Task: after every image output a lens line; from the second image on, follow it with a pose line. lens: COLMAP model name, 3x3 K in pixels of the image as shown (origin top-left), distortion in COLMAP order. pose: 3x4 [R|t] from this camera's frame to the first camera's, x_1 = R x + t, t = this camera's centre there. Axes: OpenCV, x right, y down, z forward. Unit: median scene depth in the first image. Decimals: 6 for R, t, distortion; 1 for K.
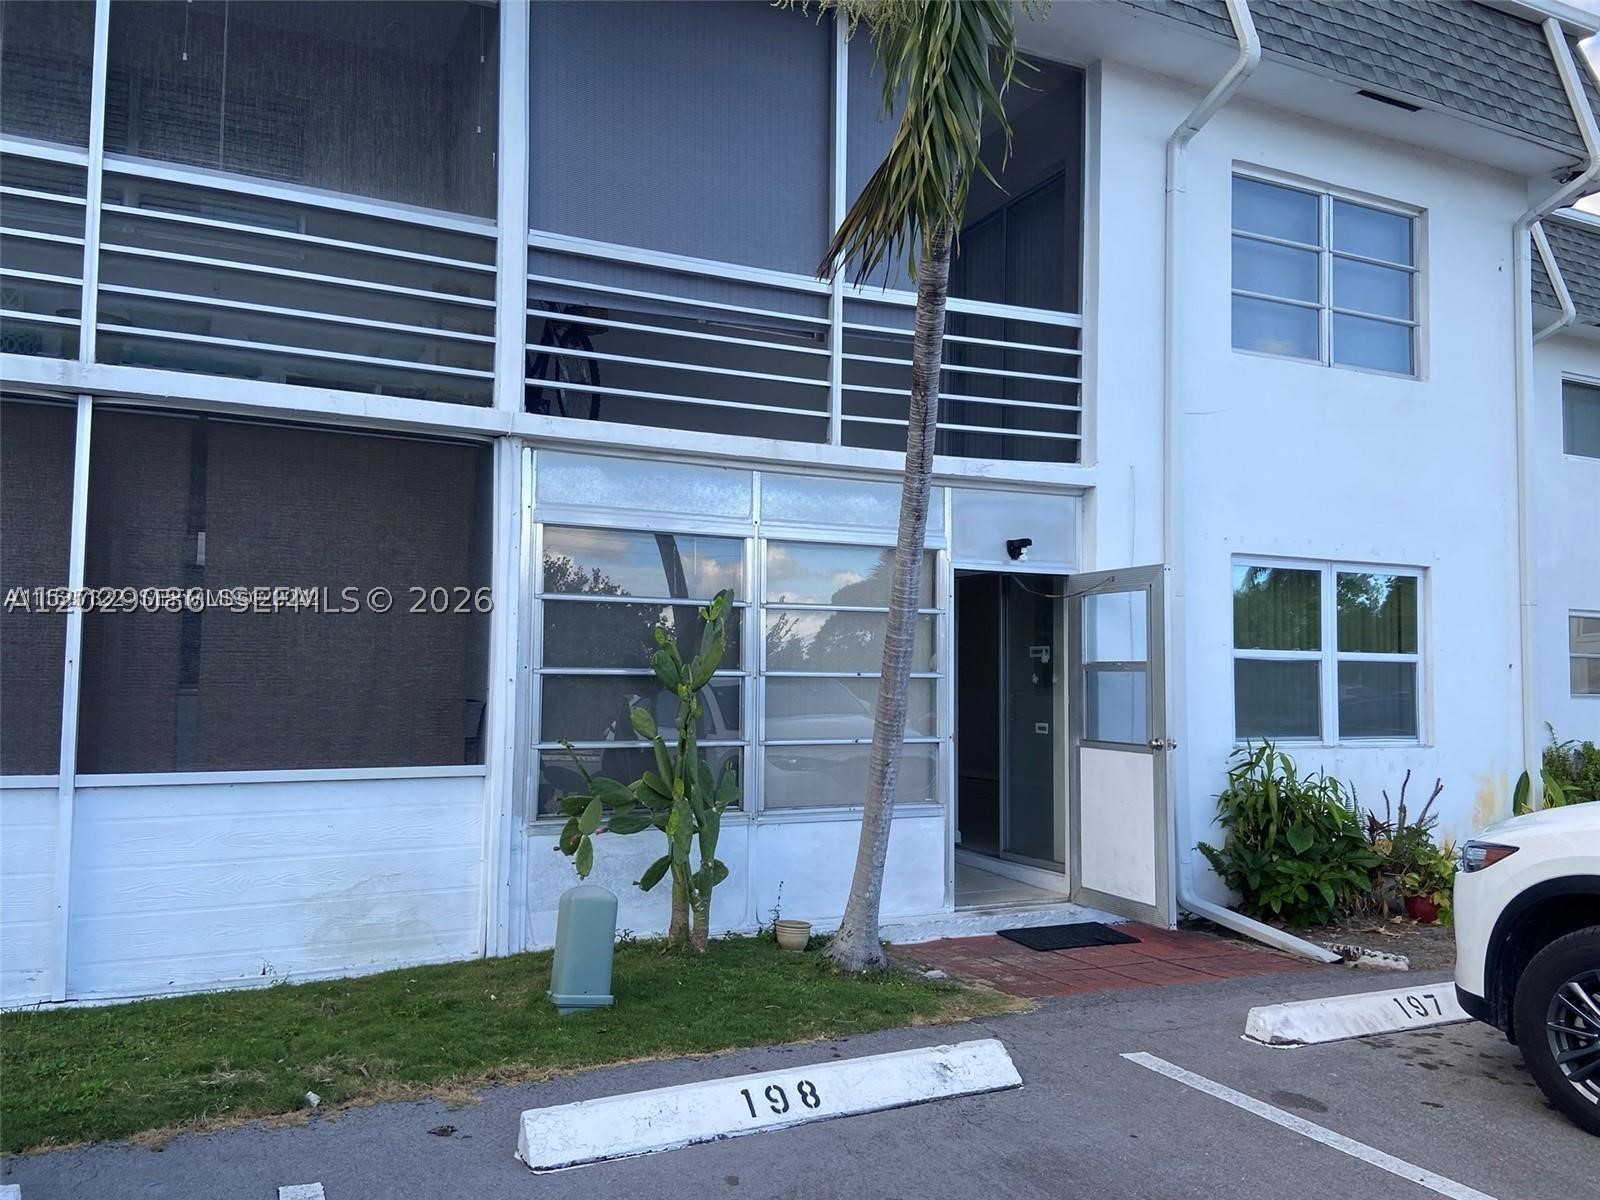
lens RADIAL K [[1234.6, 0, 799.2], [0, 1234.6, 611.1], [0, 0, 1]] dist [0.124912, -0.163003]
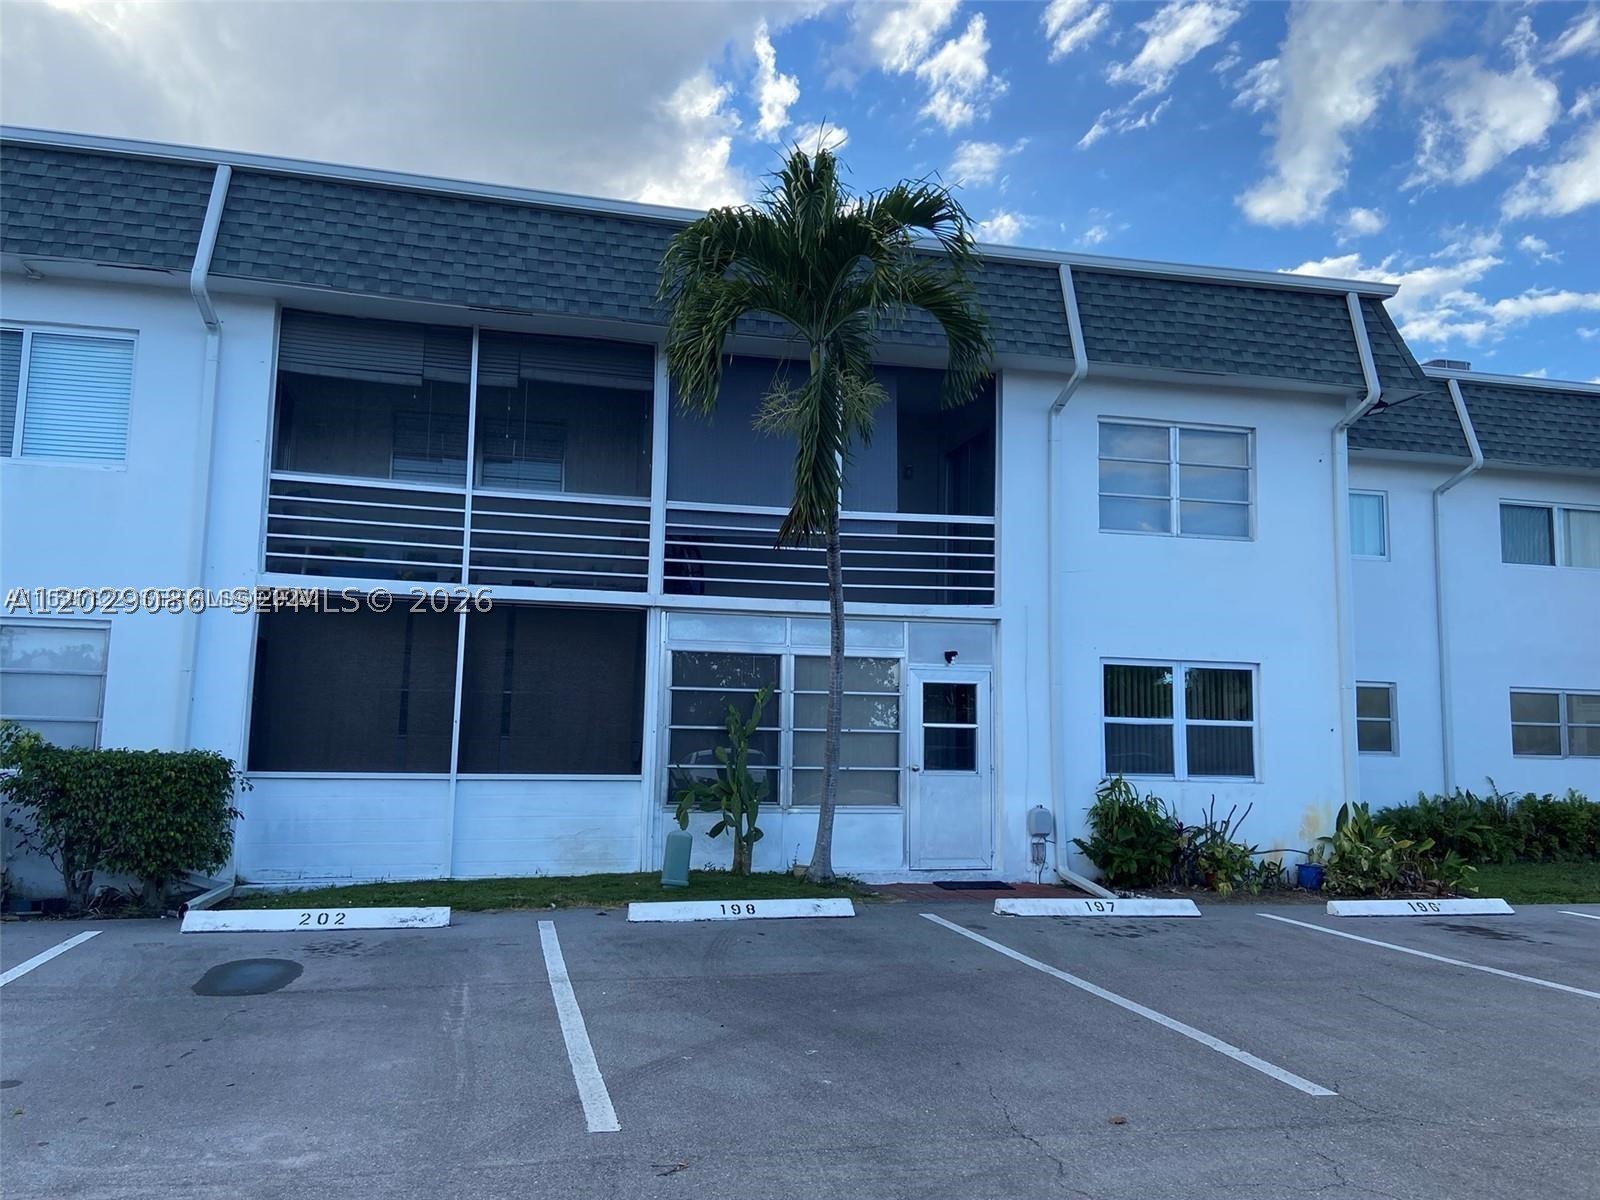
lens RADIAL K [[1208.5, 0, 777.0], [0, 1208.5, 592.3], [0, 0, 1]] dist [0.116440, -0.147931]
pose [[0.975551, -0.019221, -0.218929, 0.366403], [0.004266, 0.997637, -0.068580, -0.030817], [0.219730, 0.065969, 0.973328, -0.802152]]
